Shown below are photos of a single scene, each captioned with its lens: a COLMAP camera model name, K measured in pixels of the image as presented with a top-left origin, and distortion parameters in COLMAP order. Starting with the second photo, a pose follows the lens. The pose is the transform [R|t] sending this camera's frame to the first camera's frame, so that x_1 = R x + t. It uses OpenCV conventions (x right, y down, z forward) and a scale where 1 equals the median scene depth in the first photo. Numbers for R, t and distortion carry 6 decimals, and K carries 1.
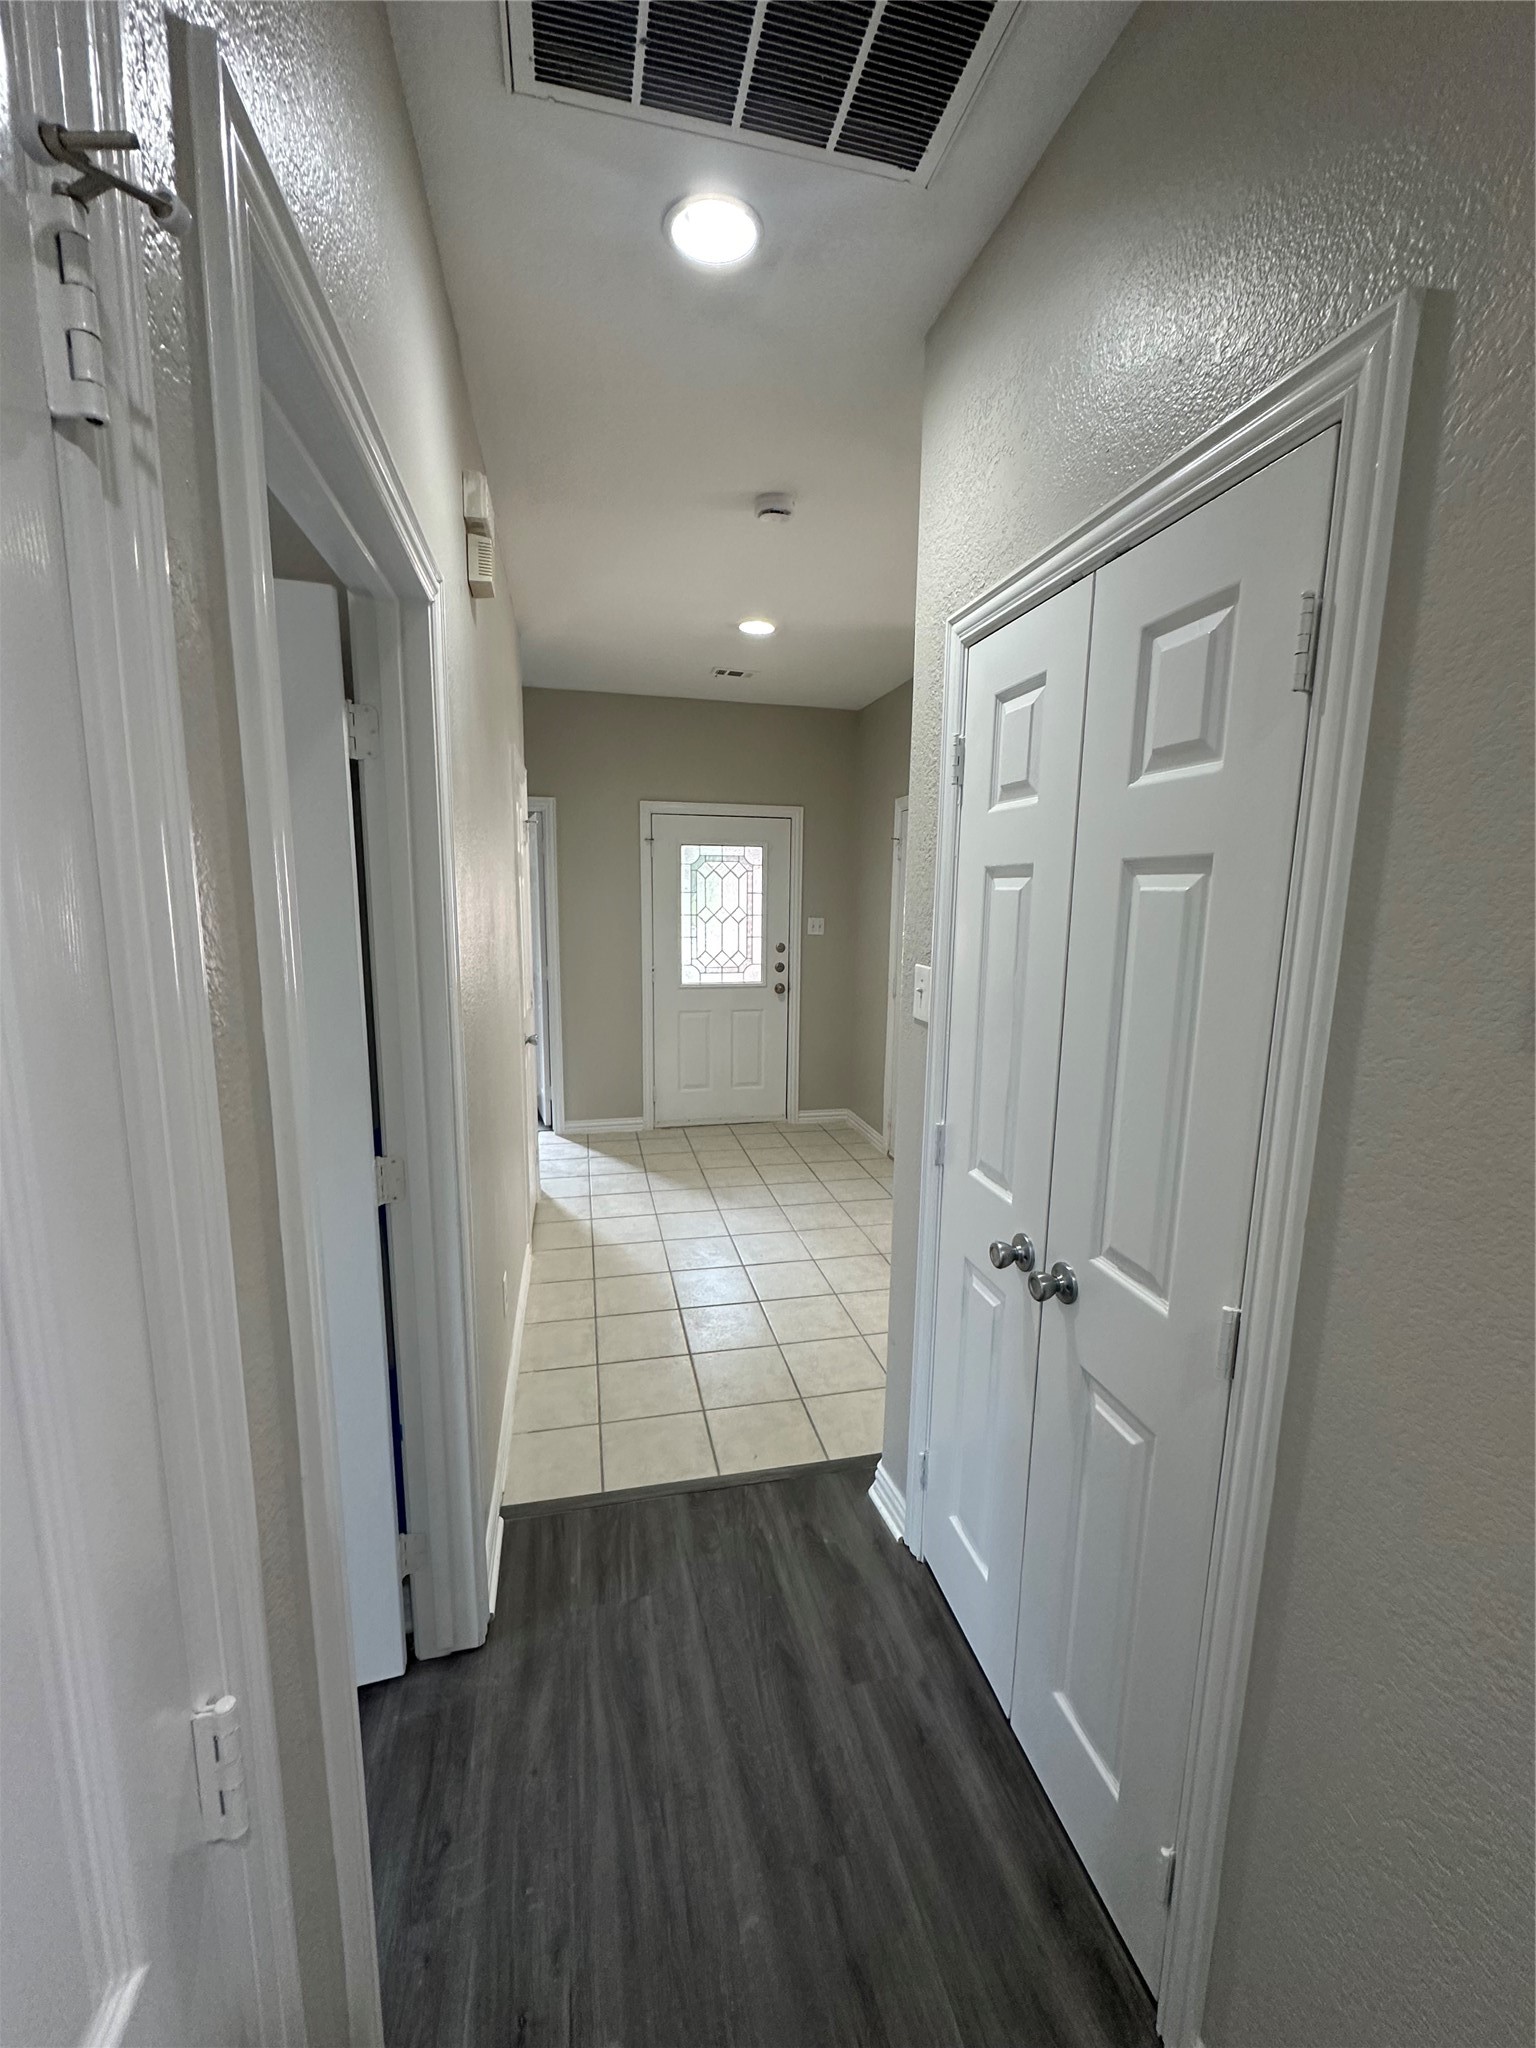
lens RADIAL K [[812.6, 0, 776.0], [0, 812.6, 1013.7], [0, 0, 1]] dist [-0.005960, 0.000683]
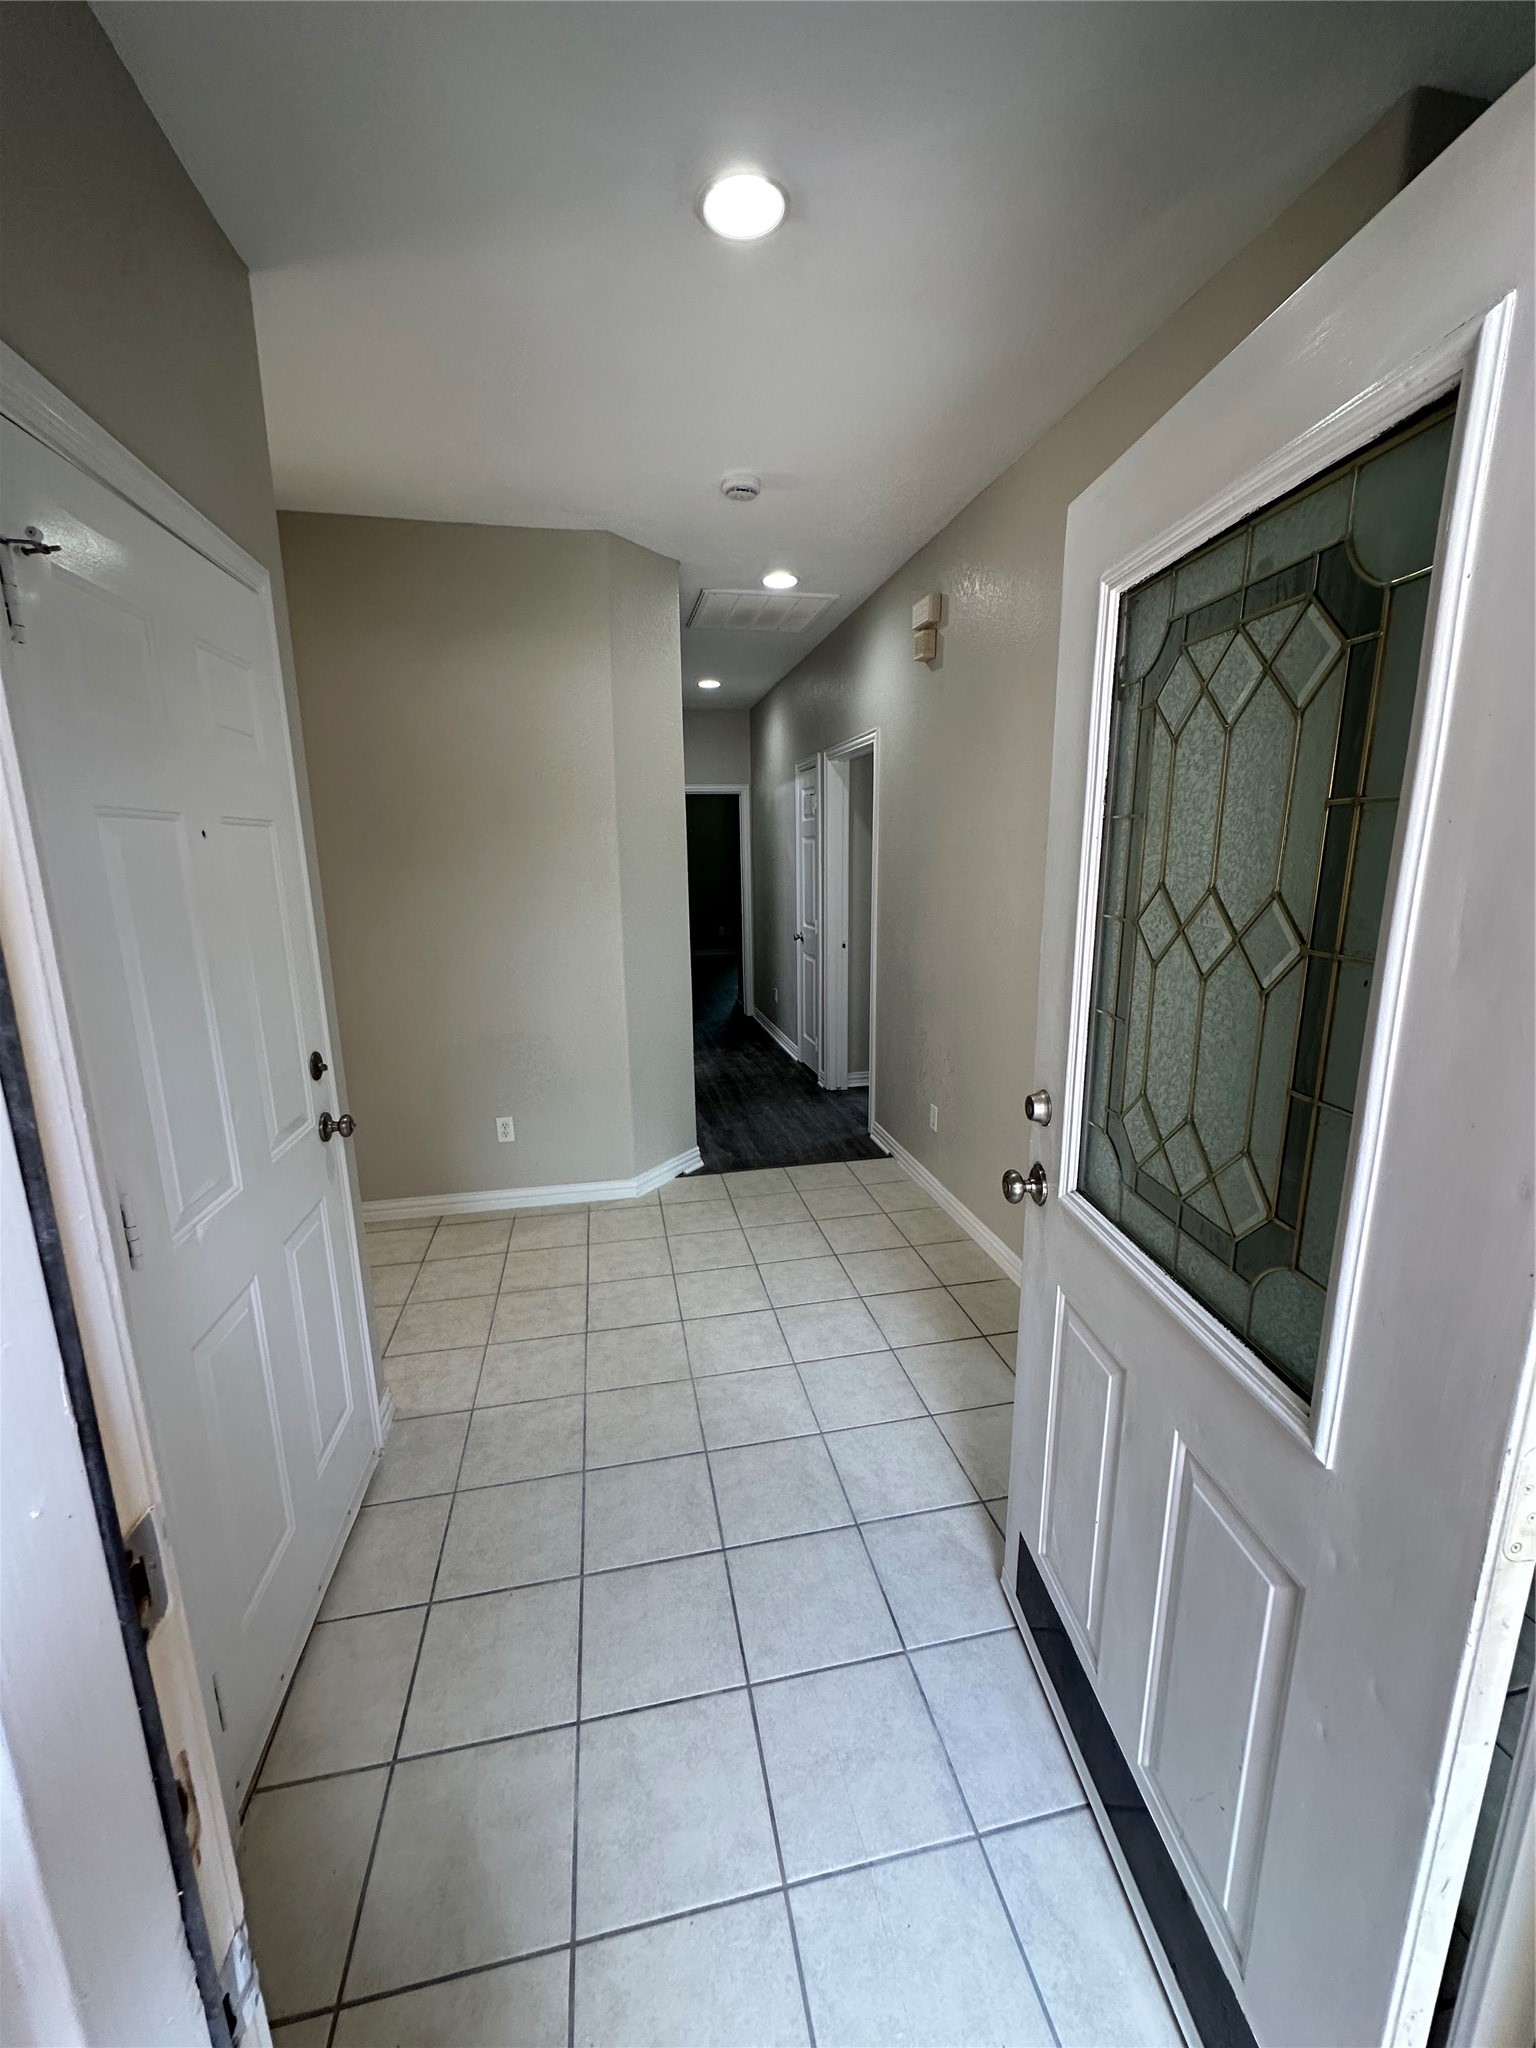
lens RADIAL K [[812.6, 0, 773.0], [0, 812.6, 1028.9], [0, 0, 1]] dist [-0.005960, 0.000683]
pose [[-0.999471, -0.015589, 0.028553, -0.097920], [-0.004272, 0.932996, 0.359861, -0.389829], [-0.032250, 0.359549, -0.932569, 2.668881]]
